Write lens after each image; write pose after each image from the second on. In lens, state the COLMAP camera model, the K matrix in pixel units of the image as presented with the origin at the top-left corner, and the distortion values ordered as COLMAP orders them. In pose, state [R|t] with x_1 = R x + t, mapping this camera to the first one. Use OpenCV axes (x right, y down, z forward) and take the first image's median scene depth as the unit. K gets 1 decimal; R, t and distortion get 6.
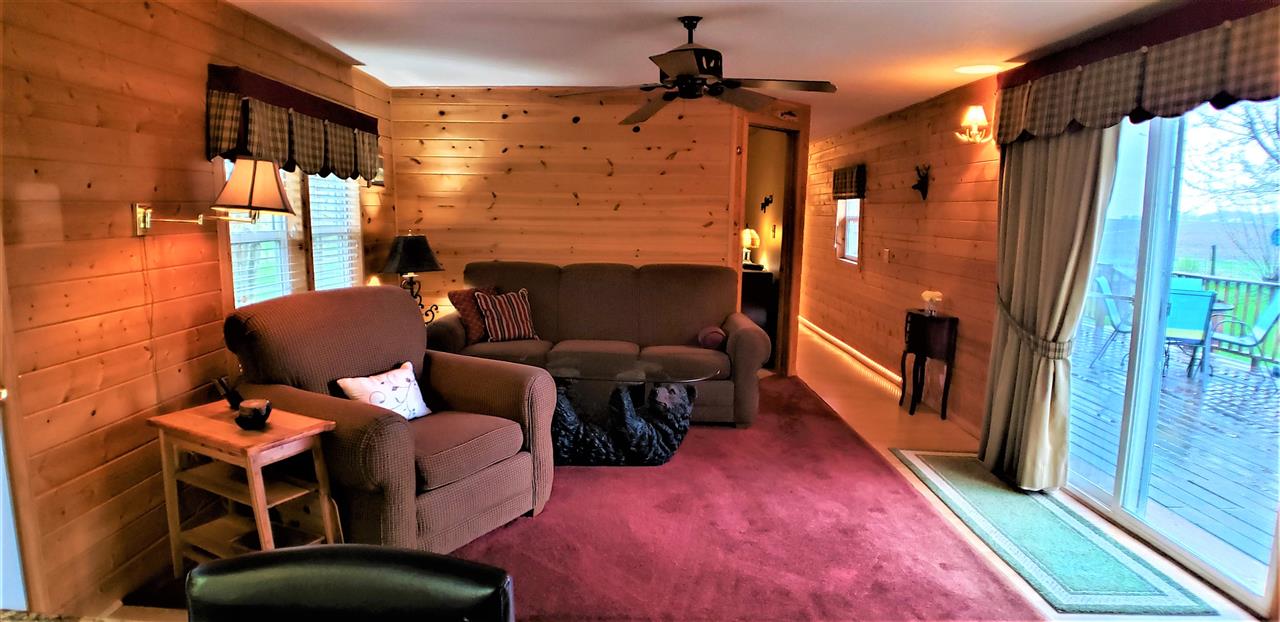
lens RADIAL K [[712.7, 0, 630.9], [0, 712.7, 320.1], [0, 0, 1]] dist [-0.074735, -0.000796]
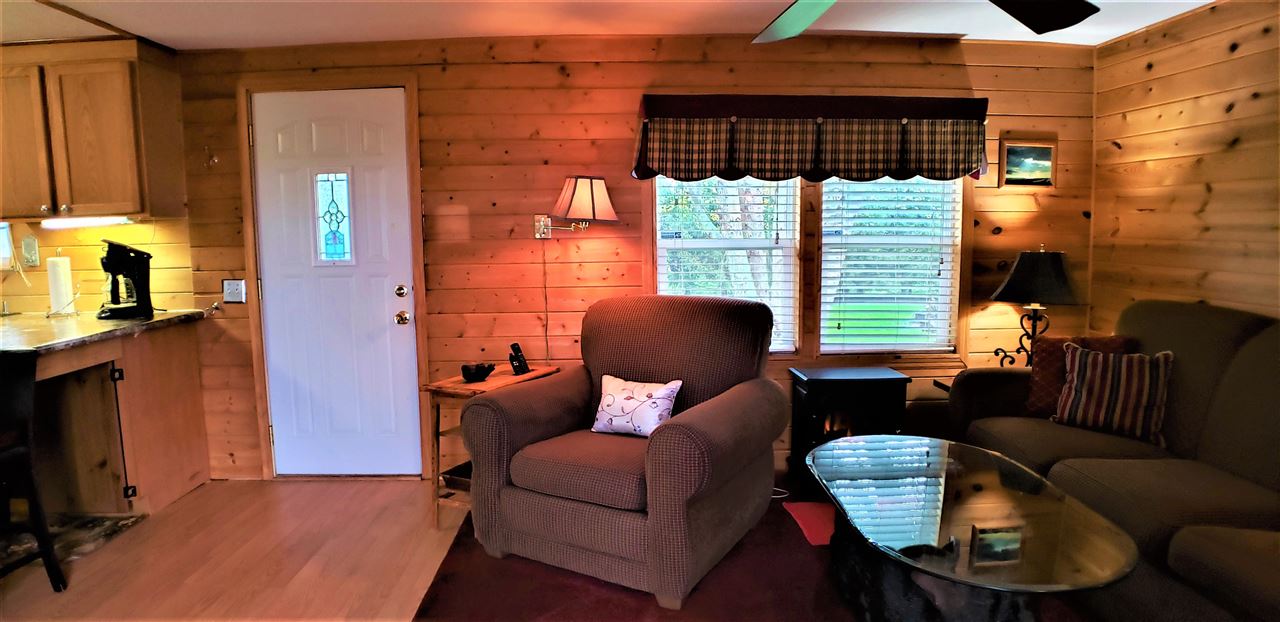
lens RADIAL K [[712.7, 0, 644.8], [0, 712.7, 321.1], [0, 0, 1]] dist [-0.074735, -0.000796]
pose [[0.034893, 0.112089, -0.993085, 0.357354], [-0.138703, 0.984617, 0.106260, -0.065734], [0.989719, 0.134036, 0.049903, 0.544082]]
